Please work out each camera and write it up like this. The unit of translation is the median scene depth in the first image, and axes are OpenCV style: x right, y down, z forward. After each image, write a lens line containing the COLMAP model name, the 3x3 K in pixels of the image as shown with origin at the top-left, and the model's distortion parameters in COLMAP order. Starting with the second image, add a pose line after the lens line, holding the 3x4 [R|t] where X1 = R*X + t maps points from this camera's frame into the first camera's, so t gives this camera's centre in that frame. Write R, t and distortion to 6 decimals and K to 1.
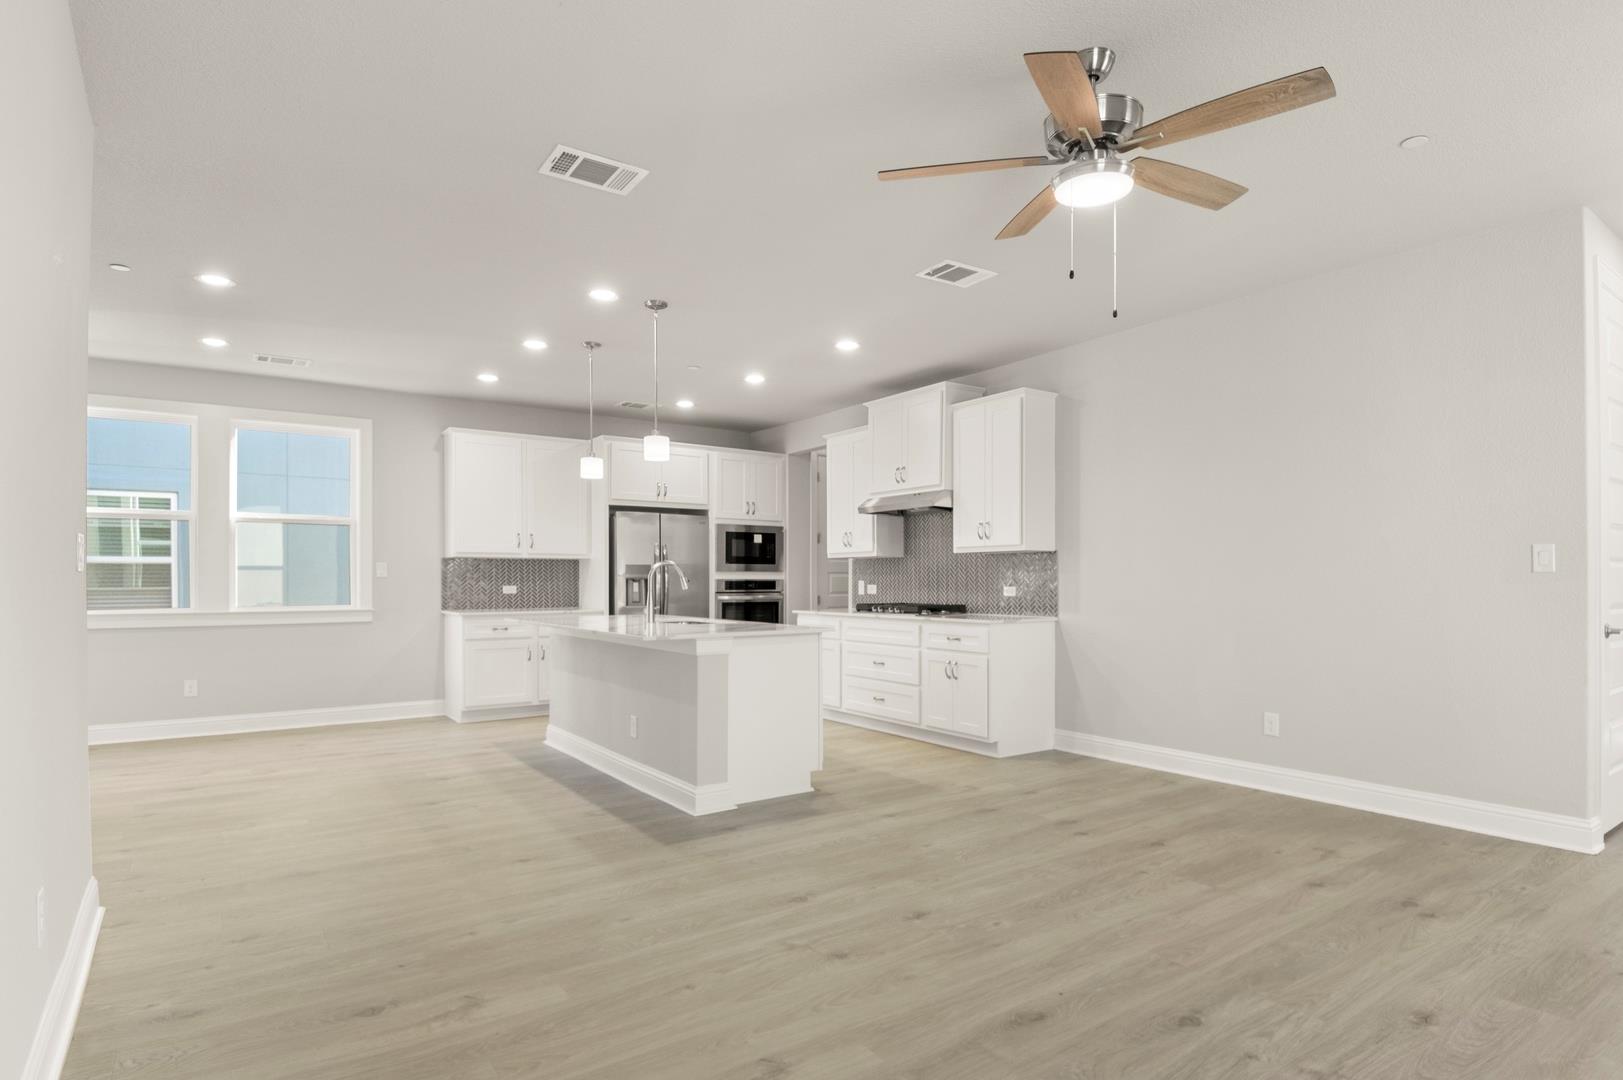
lens RADIAL K [[884.0, 0, 850.4], [0, 884.0, 578.0], [0, 0, 1]] dist [0.024300, -0.034476]
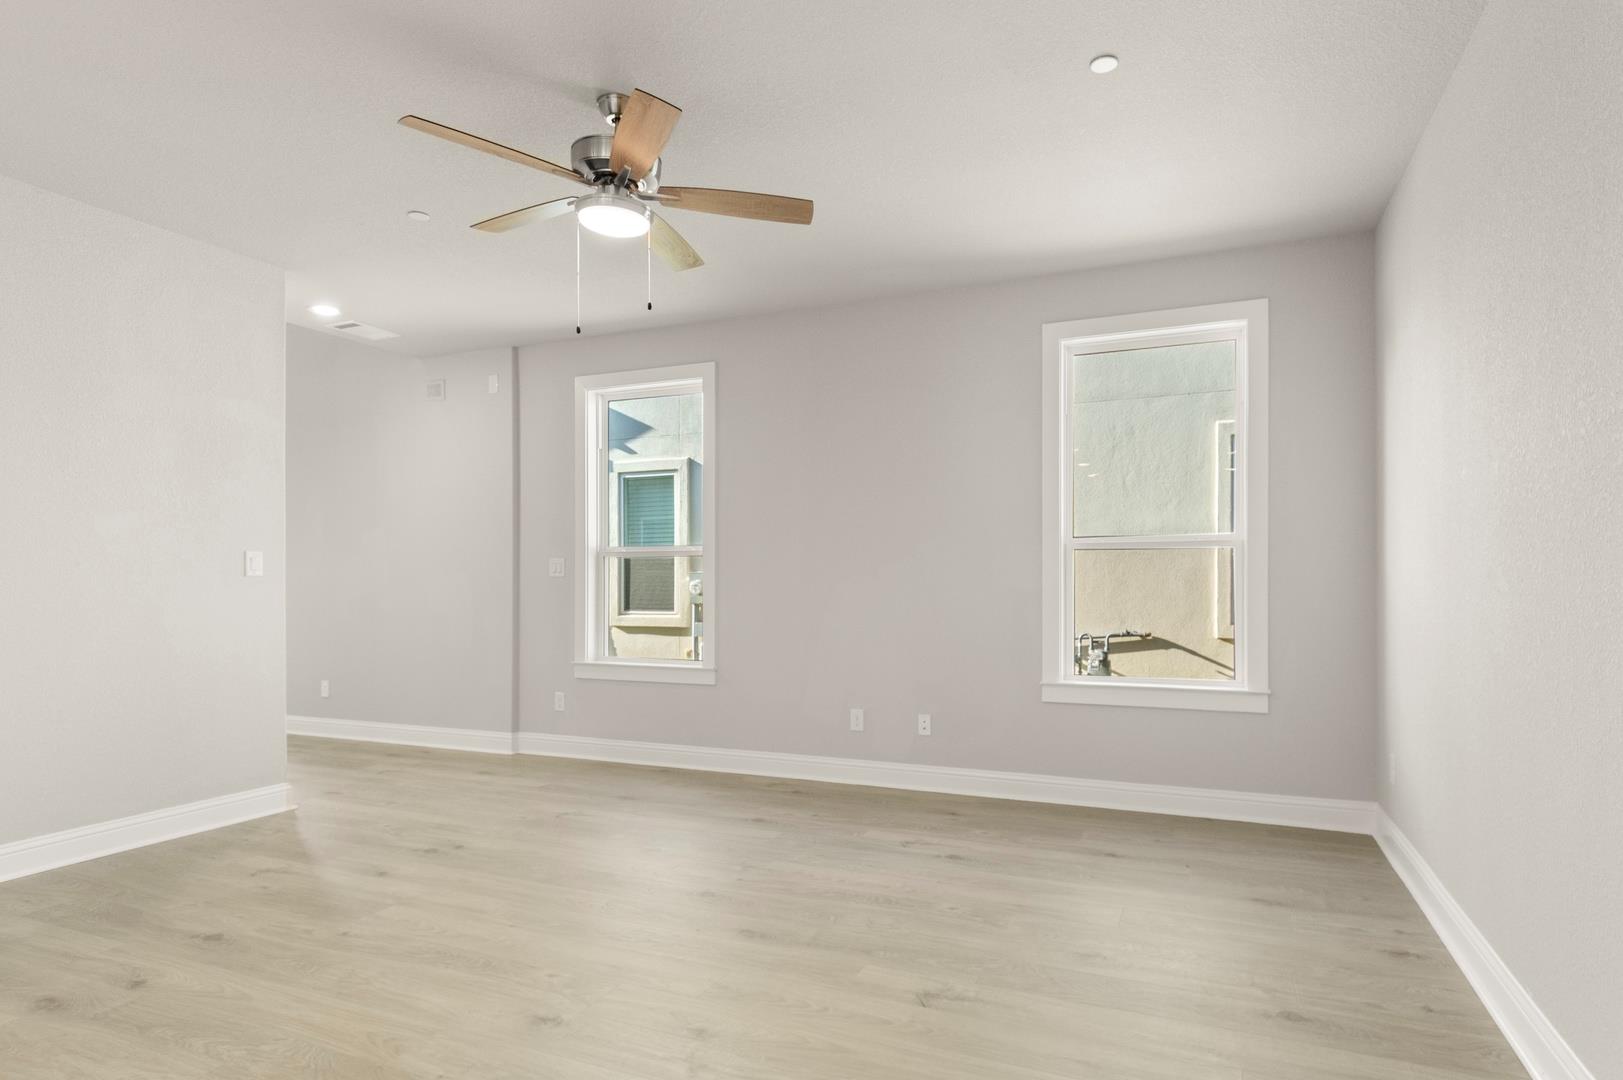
lens RADIAL K [[868.0, 0, 832.6], [0, 868.0, 587.0], [0, 0, 1]] dist [-0.000929, 0.007346]
pose [[-0.510452, -0.003260, 0.859900, -0.292580], [-0.001196, 0.999995, 0.003081, 0.000951], [-0.859905, 0.000544, -0.510453, 0.498753]]
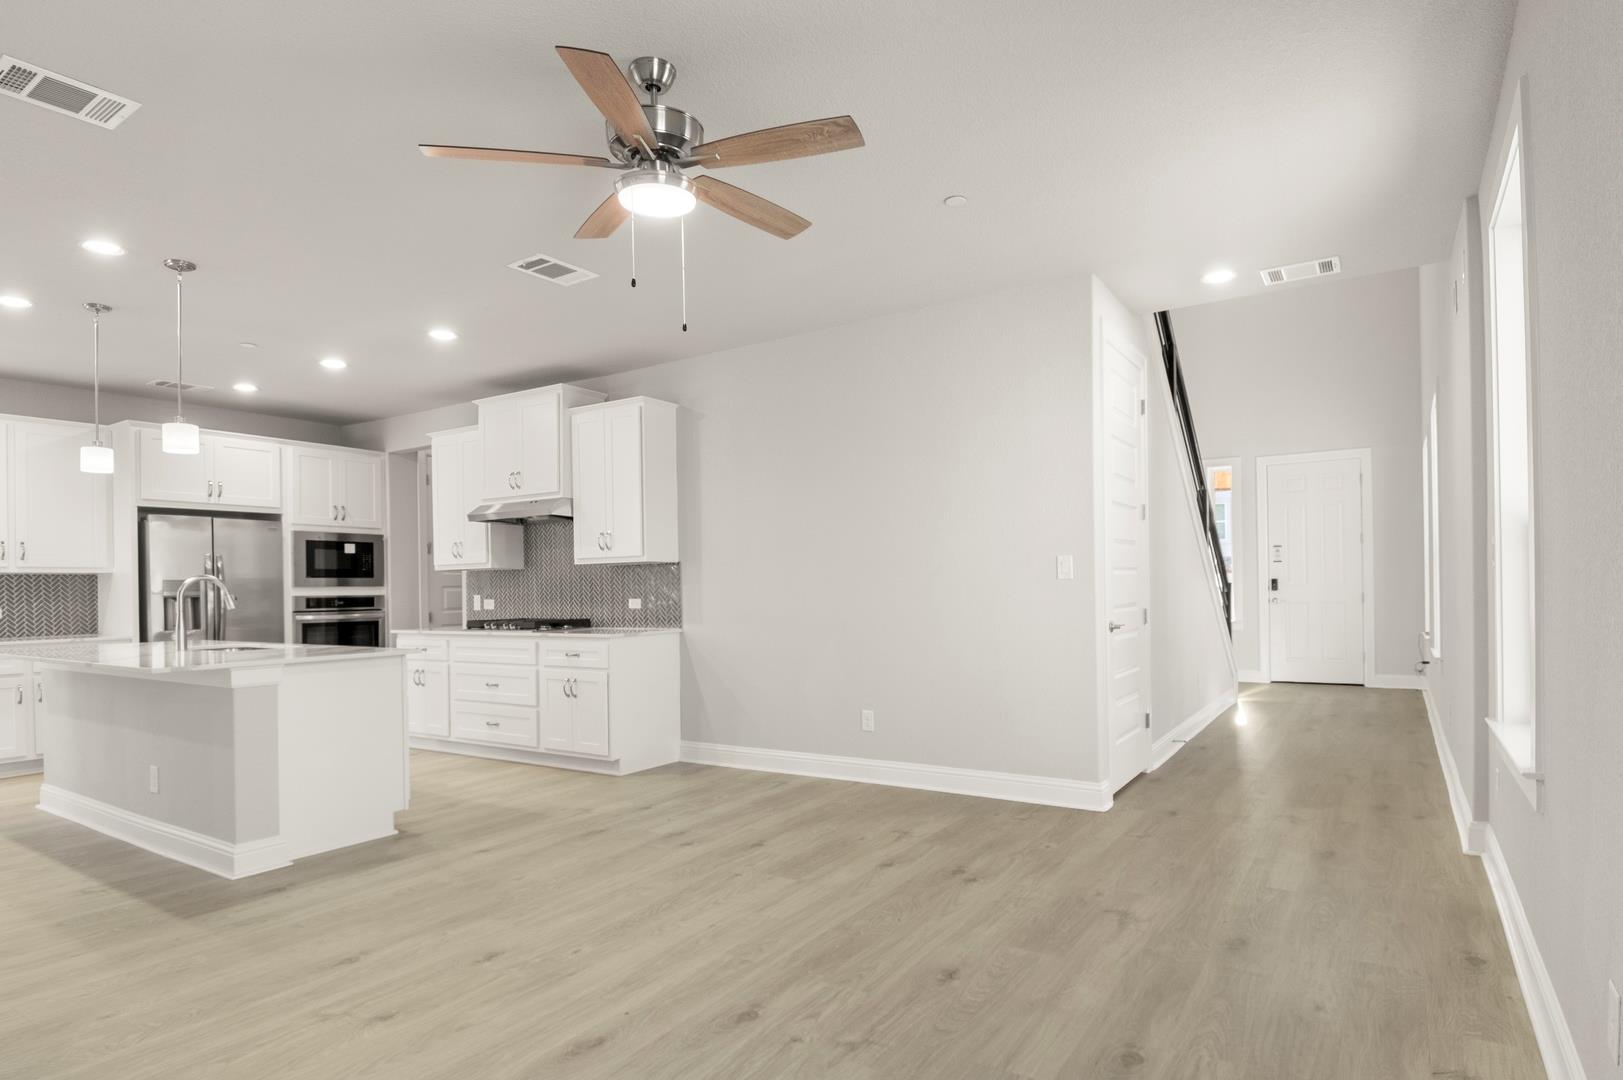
lens RADIAL K [[884.0, 0, 867.9], [0, 884.0, 590.2], [0, 0, 1]] dist [0.024300, -0.034476]
pose [[0.924254, -0.013972, 0.381521, 0.039019], [0.013389, 0.999902, 0.004183, -0.000378], [-0.381542, 0.001242, 0.924351, -0.003803]]
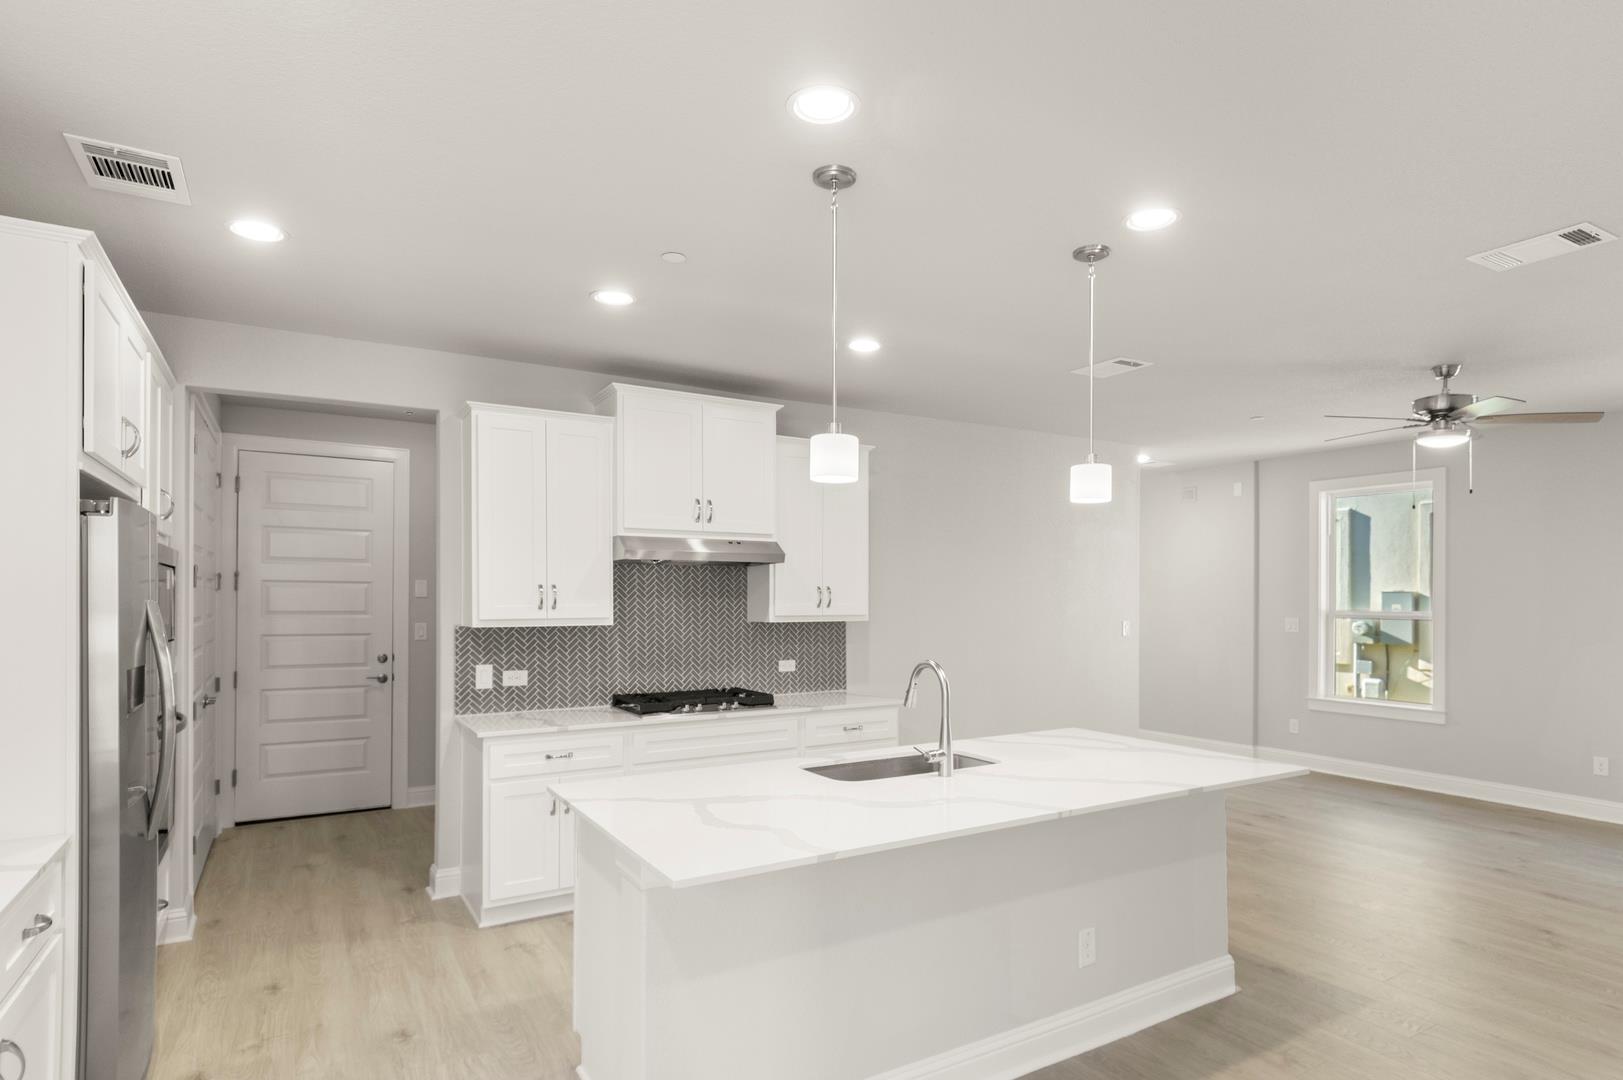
lens RADIAL K [[868.0, 0, 851.3], [0, 868.0, 589.4], [0, 0, 1]] dist [-0.000929, 0.007346]
pose [[0.070094, 0.010615, 0.997484, -0.577295], [-0.005687, 0.999931, -0.010241, -0.044699], [-0.997524, -0.004955, 0.070150, 0.776778]]
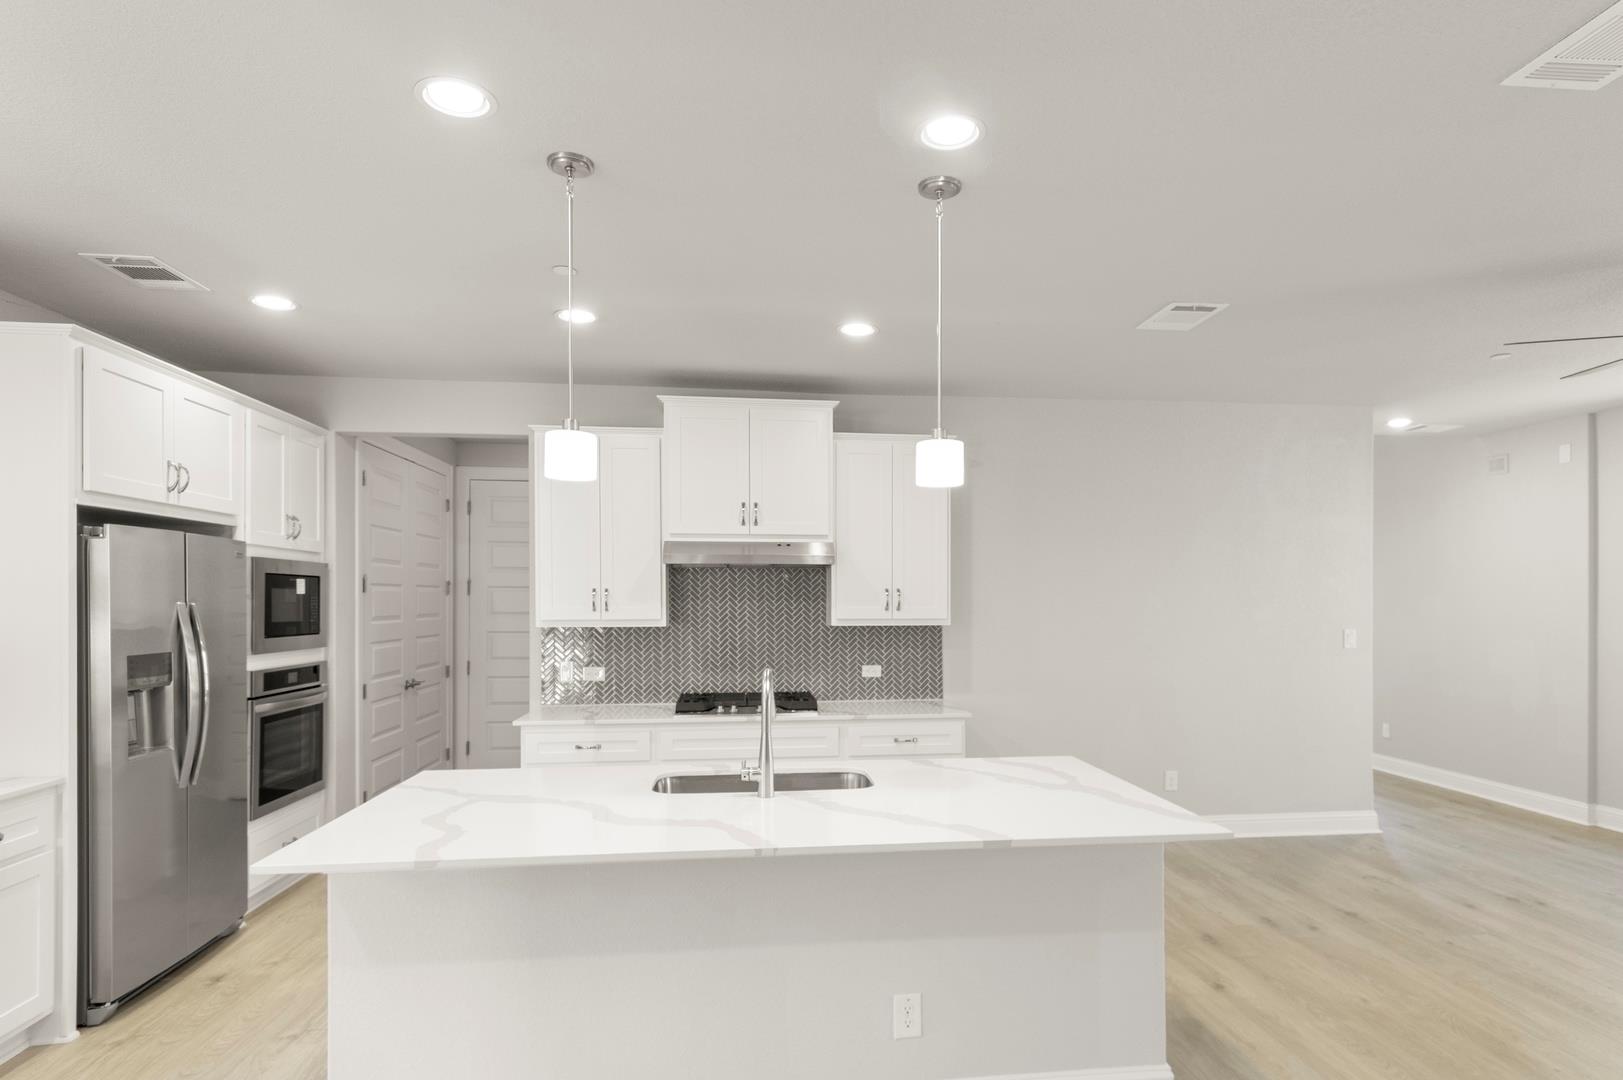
lens RADIAL K [[868.0, 0, 859.0], [0, 868.0, 594.7], [0, 0, 1]] dist [-0.000929, 0.007346]
pose [[0.476448, 0.007047, 0.879174, -0.474626], [-0.005044, 0.999973, -0.005281, -0.045802], [-0.879188, -0.001919, 0.476471, 0.552211]]
